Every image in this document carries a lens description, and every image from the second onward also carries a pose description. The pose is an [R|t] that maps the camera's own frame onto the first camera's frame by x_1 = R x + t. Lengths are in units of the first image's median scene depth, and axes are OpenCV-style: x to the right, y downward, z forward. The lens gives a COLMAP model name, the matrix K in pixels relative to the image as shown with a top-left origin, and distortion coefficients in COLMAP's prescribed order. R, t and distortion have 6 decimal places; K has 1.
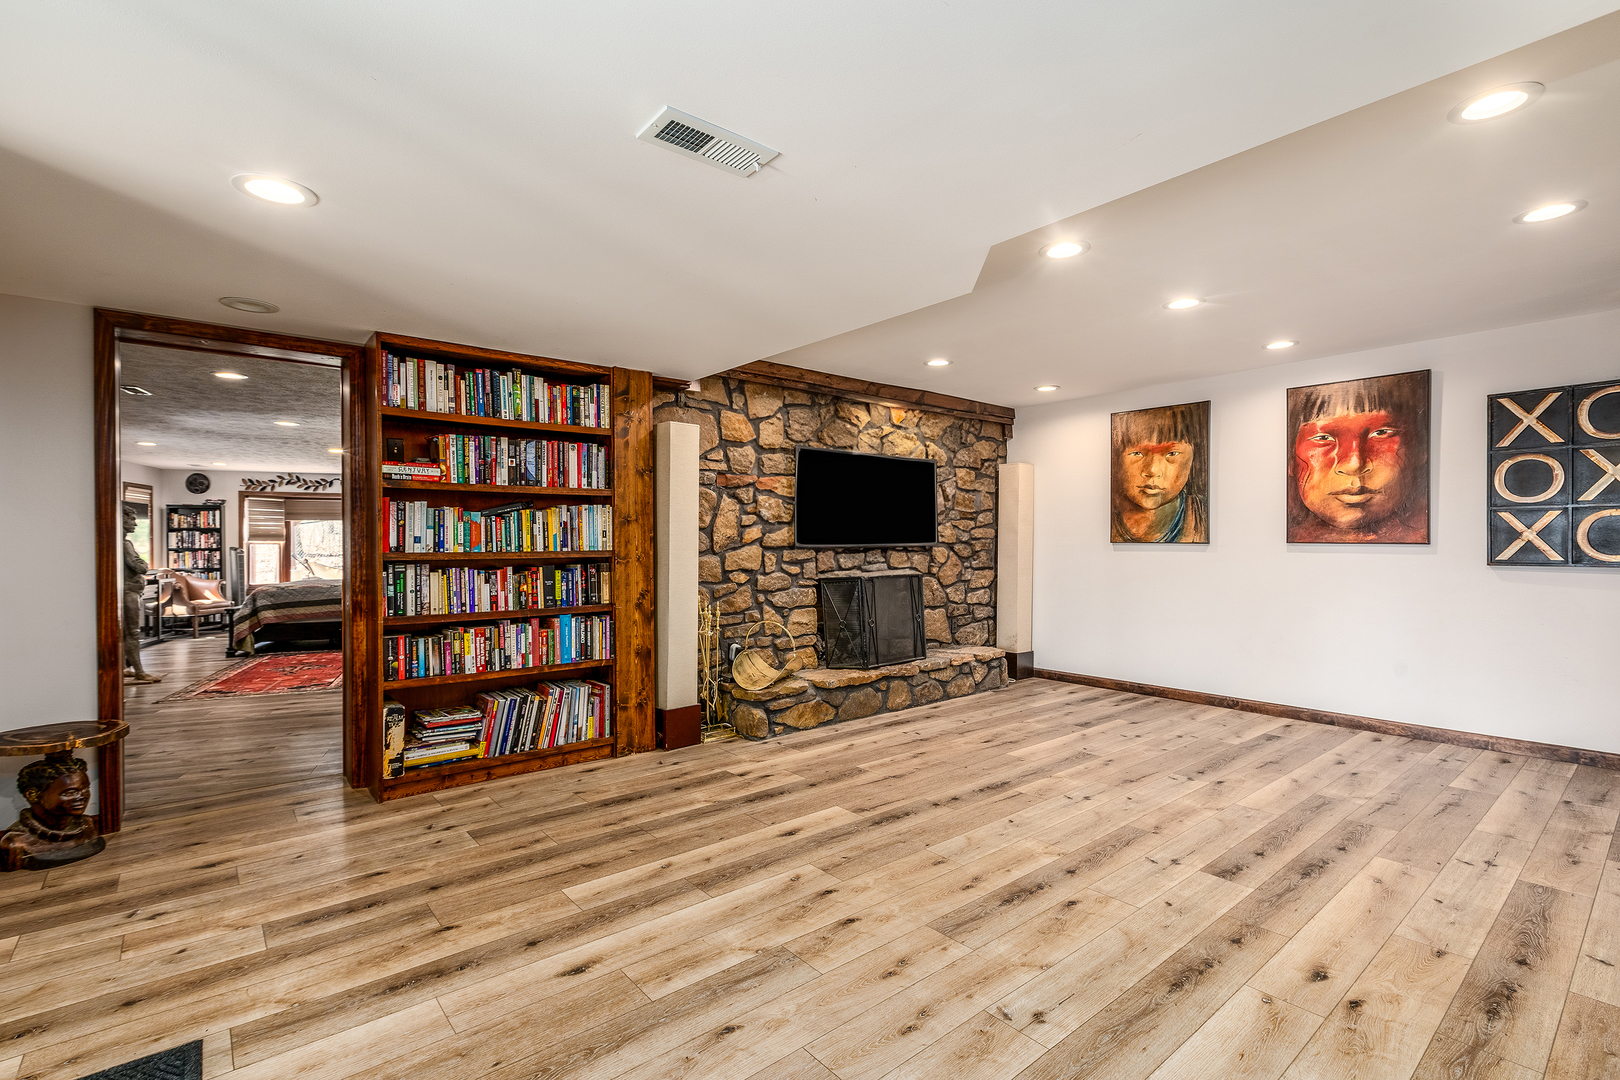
lens RADIAL K [[728.3, 0, 806.9], [0, 728.3, 539.0], [0, 0, 1]] dist [-0.000093, -0.001676]
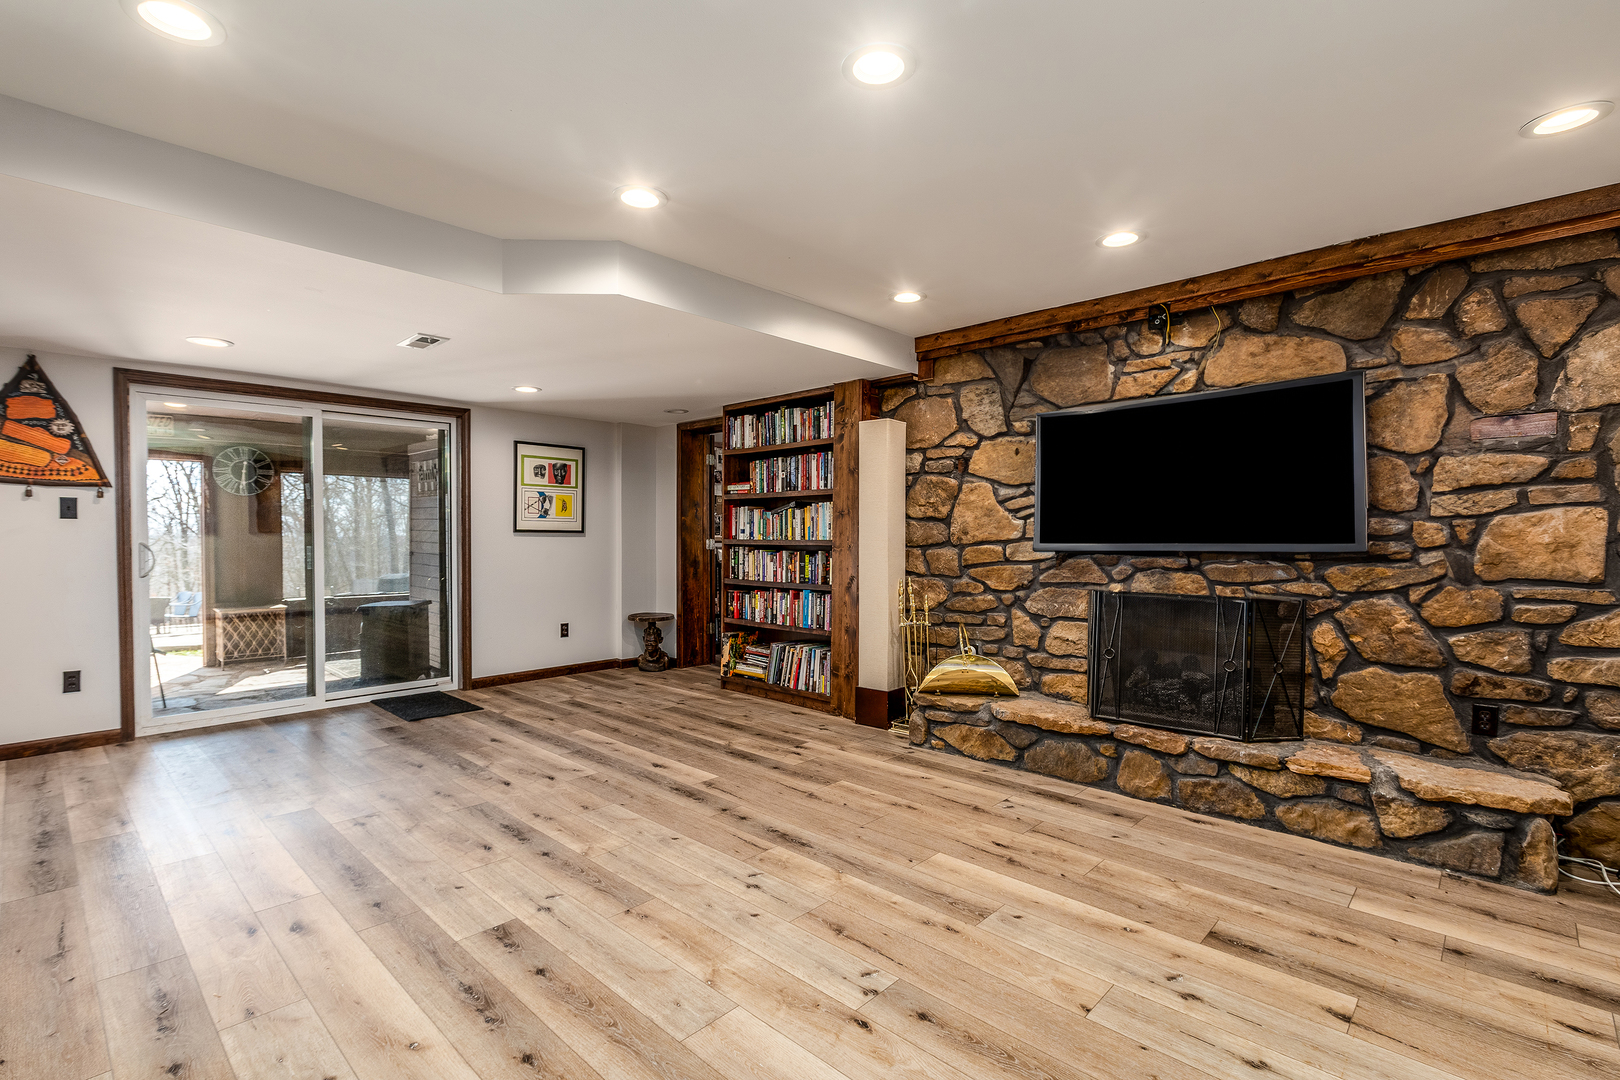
lens RADIAL K [[759.6, 0, 805.9], [0, 759.6, 547.6], [0, 0, 1]] dist [-0.002258, -0.003395]
pose [[0.121008, 0.020325, -0.992443, 1.022884], [0.001265, 0.999786, 0.020630, 0.002564], [0.992651, -0.003751, 0.120956, 0.866776]]
